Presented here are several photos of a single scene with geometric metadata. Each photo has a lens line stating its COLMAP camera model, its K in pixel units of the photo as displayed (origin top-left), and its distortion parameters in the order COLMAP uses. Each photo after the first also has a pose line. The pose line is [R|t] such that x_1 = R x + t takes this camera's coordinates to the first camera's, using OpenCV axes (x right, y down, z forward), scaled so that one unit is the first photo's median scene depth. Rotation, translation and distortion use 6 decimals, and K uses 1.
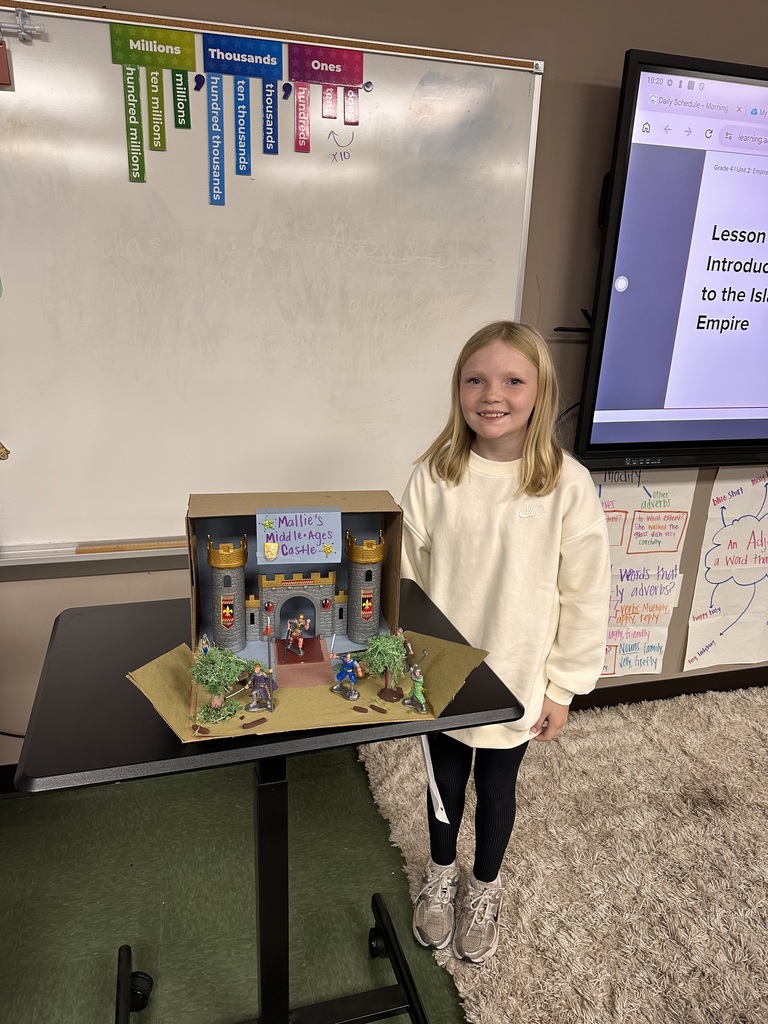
lens RADIAL K [[723.8, 0, 378.1], [0, 723.8, 518.0], [0, 0, 1]] dist [0.005288, -0.015785]
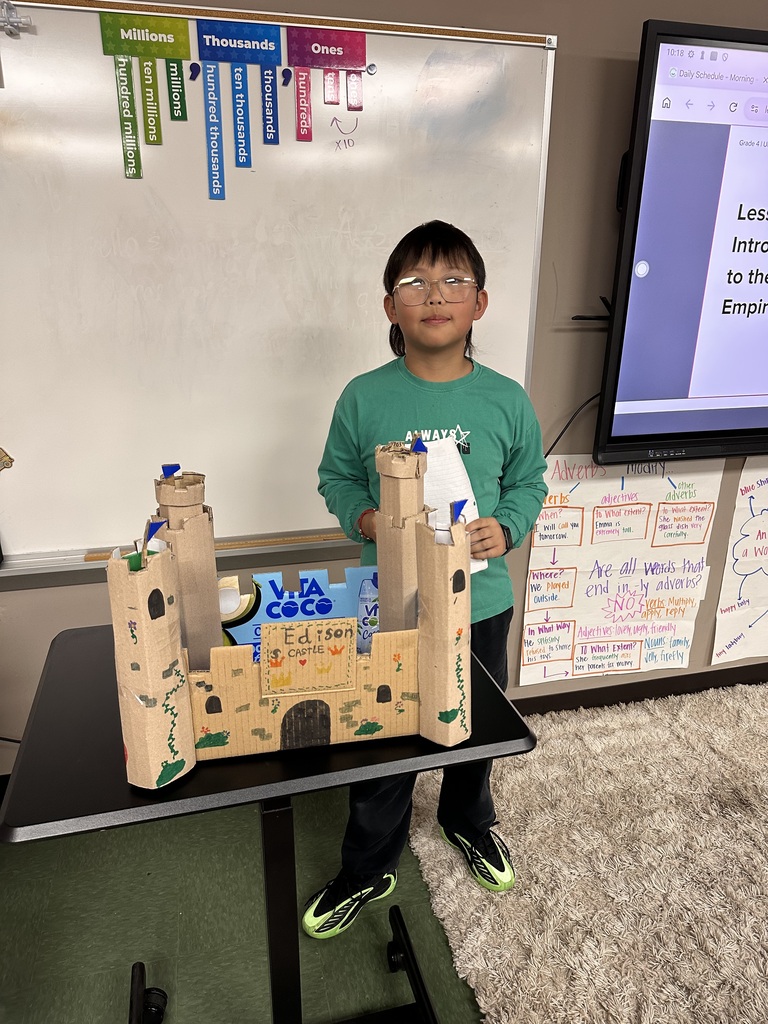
lens RADIAL K [[723.8, 0, 385.1], [0, 723.8, 516.9], [0, 0, 1]] dist [0.005288, -0.015785]
pose [[0.999502, -0.017999, -0.025902, 0.017338], [0.018654, 0.999506, 0.025290, -0.028763], [0.025434, -0.025760, 0.999345, 0.030473]]
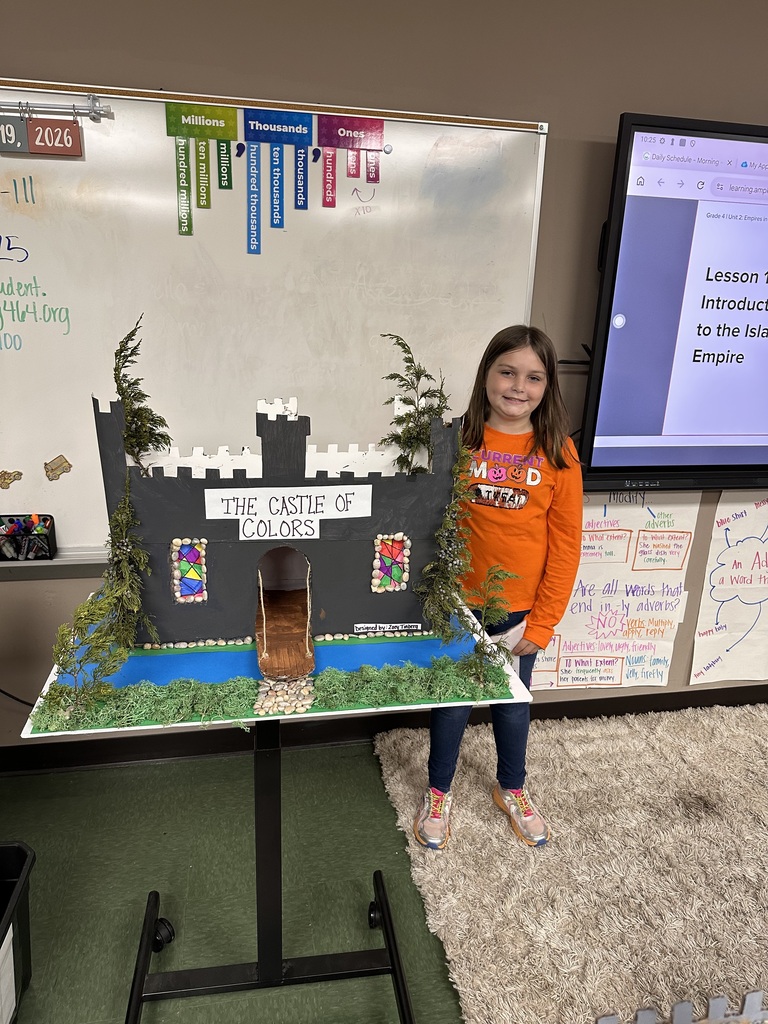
lens RADIAL K [[723.8, 0, 381.3], [0, 723.8, 519.2], [0, 0, 1]] dist [0.005288, -0.015785]
pose [[0.997428, 0.020820, -0.068586, 0.062941], [-0.022444, 0.999484, -0.022995, 0.009229], [0.068071, 0.024475, 0.997380, -0.113682]]
